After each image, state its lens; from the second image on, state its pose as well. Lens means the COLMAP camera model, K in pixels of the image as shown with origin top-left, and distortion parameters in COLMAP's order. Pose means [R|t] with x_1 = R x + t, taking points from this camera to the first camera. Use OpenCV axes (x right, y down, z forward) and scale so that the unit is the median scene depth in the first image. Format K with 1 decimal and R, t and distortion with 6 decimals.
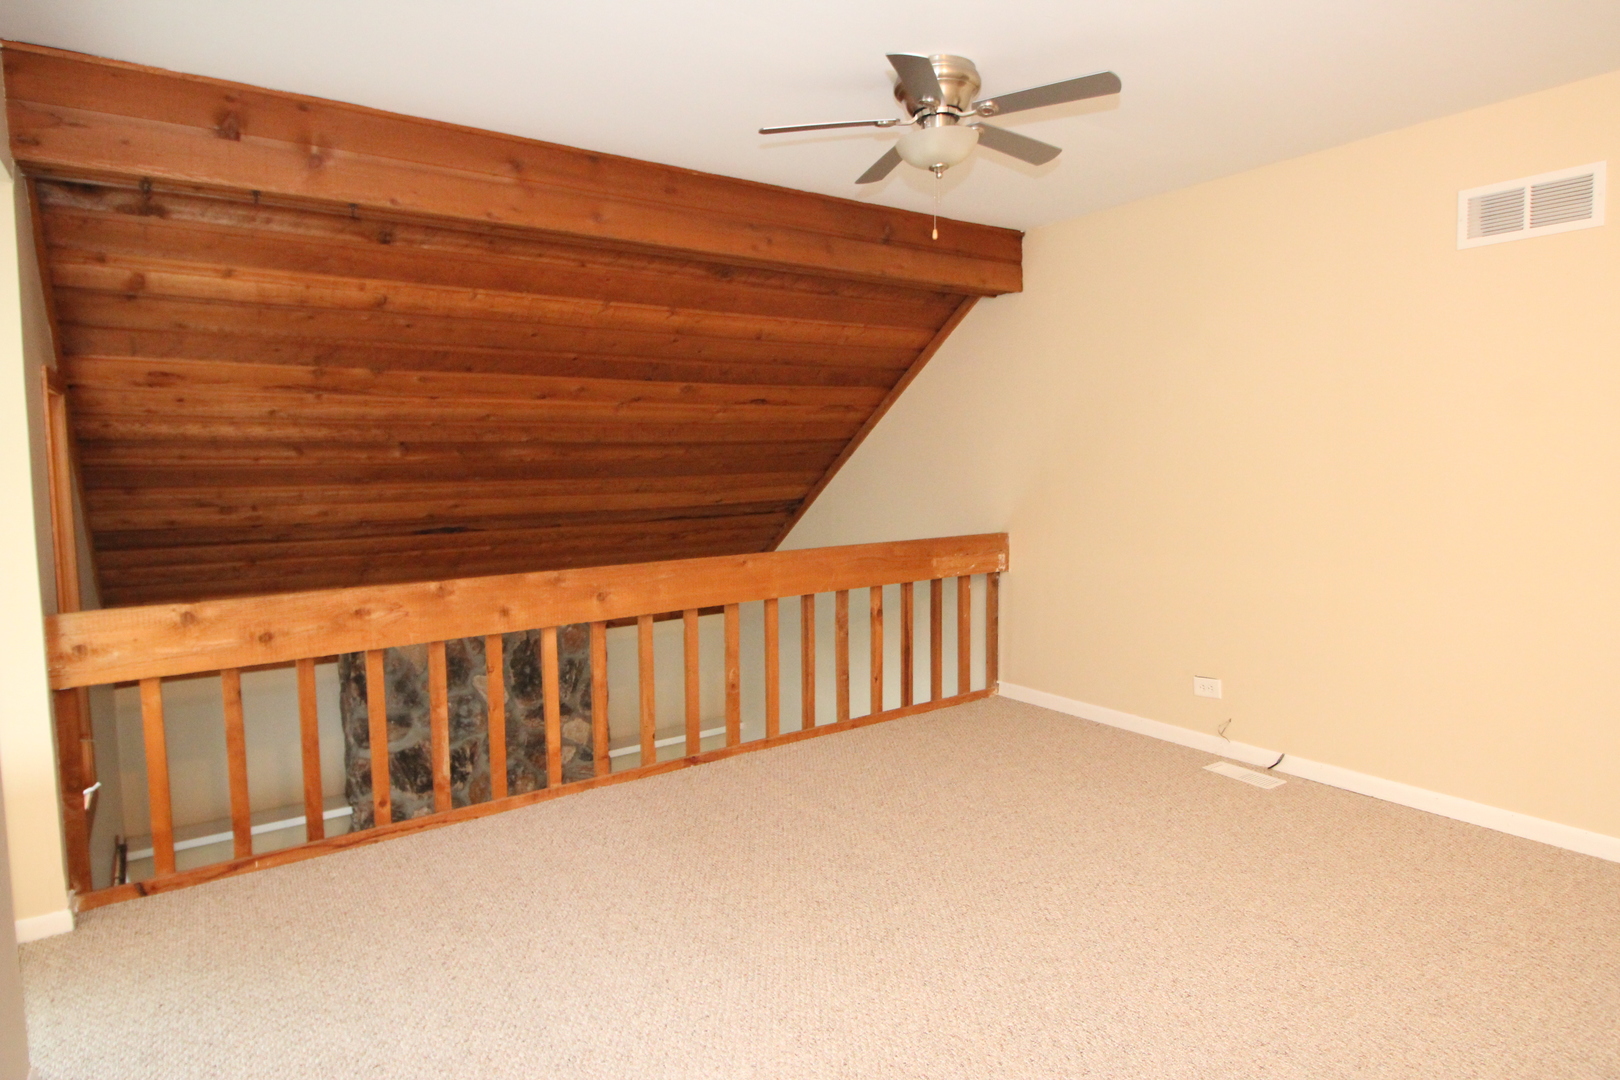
lens RADIAL K [[879.4, 0, 798.8], [0, 879.4, 537.9], [0, 0, 1]] dist [-0.002167, -0.000613]
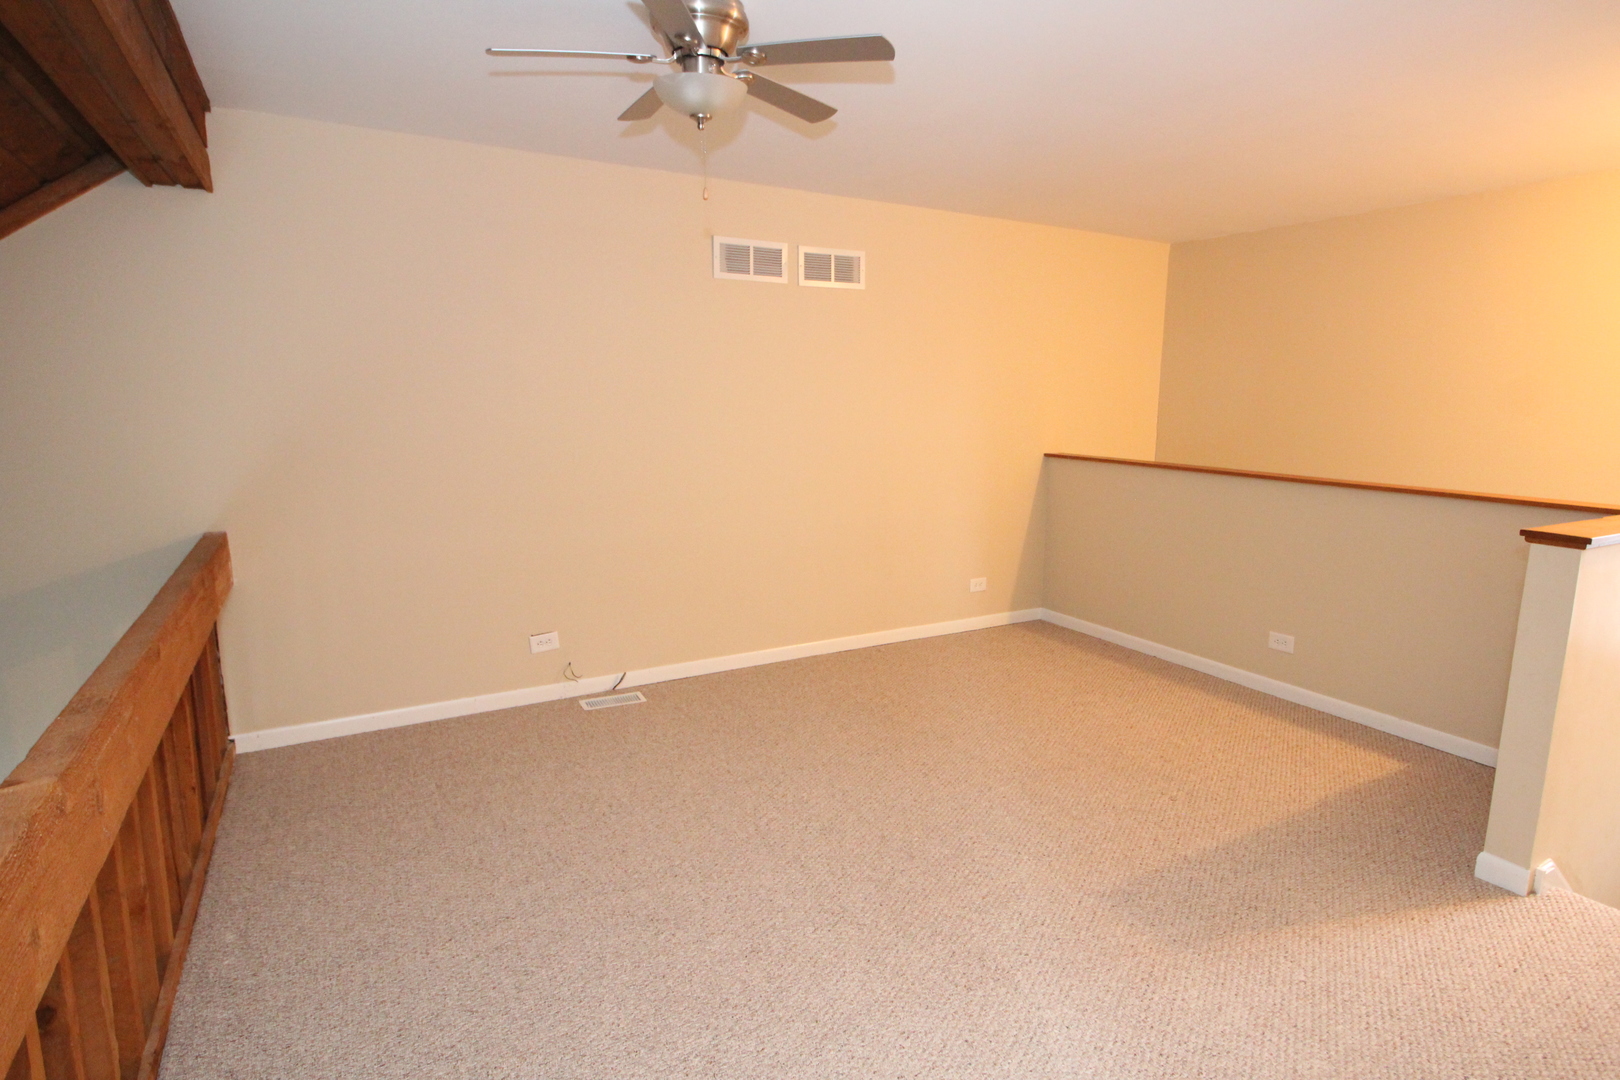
lens RADIAL K [[879.4, 0, 801.0], [0, 879.4, 534.0], [0, 0, 1]] dist [-0.002167, -0.000613]
pose [[0.094528, -0.144468, 0.984984, -0.587637], [0.085065, 0.986968, 0.136595, -0.086110], [-0.991881, 0.070876, 0.105585, 0.625530]]
